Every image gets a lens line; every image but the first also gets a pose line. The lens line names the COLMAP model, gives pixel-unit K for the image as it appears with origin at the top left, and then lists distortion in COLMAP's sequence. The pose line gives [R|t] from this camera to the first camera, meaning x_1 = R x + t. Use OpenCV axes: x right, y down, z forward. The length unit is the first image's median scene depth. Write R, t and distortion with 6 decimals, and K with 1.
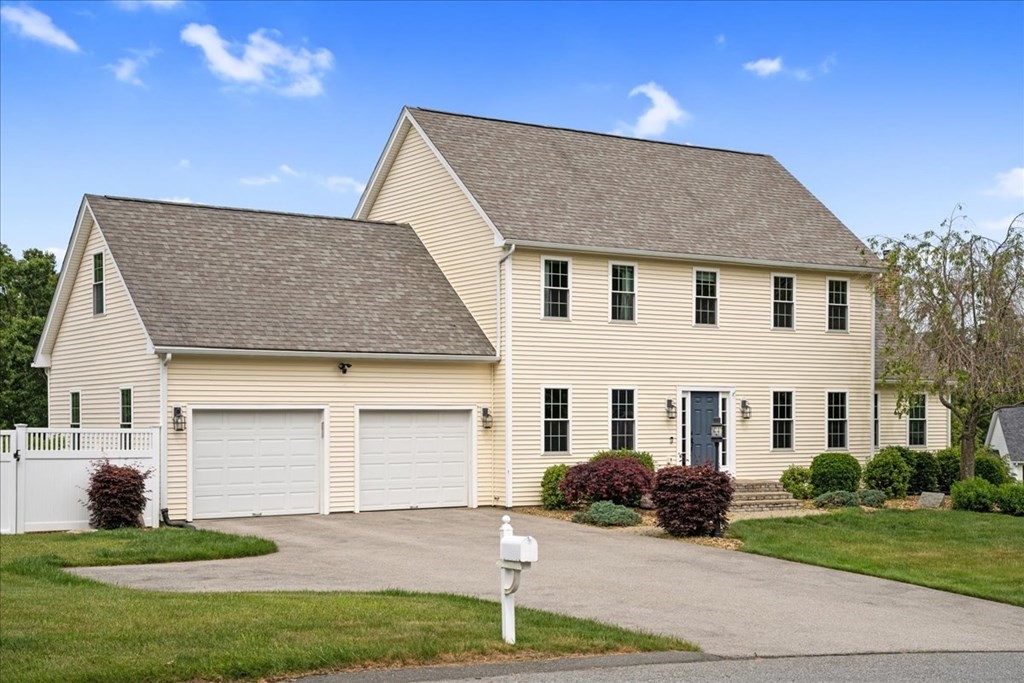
lens RADIAL K [[1399.2, 0, 508.9], [0, 1399.2, 435.7], [0, 0, 1]] dist [0.162369, 0.026618]
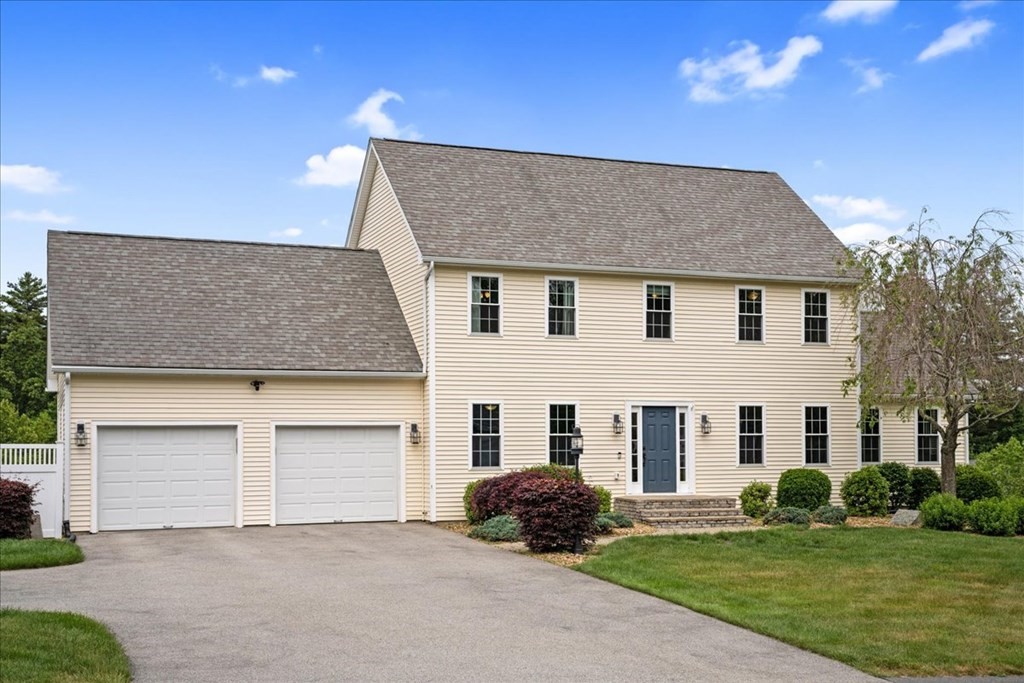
lens RADIAL K [[1210.3, 0, 505.7], [0, 1210.3, 440.4], [0, 0, 1]] dist [0.098460, 0.000285]
pose [[0.977794, -0.006777, -0.209460, 0.222926], [0.003007, 0.999828, -0.018314, 0.008195], [0.209548, 0.017278, 0.977646, 0.150107]]
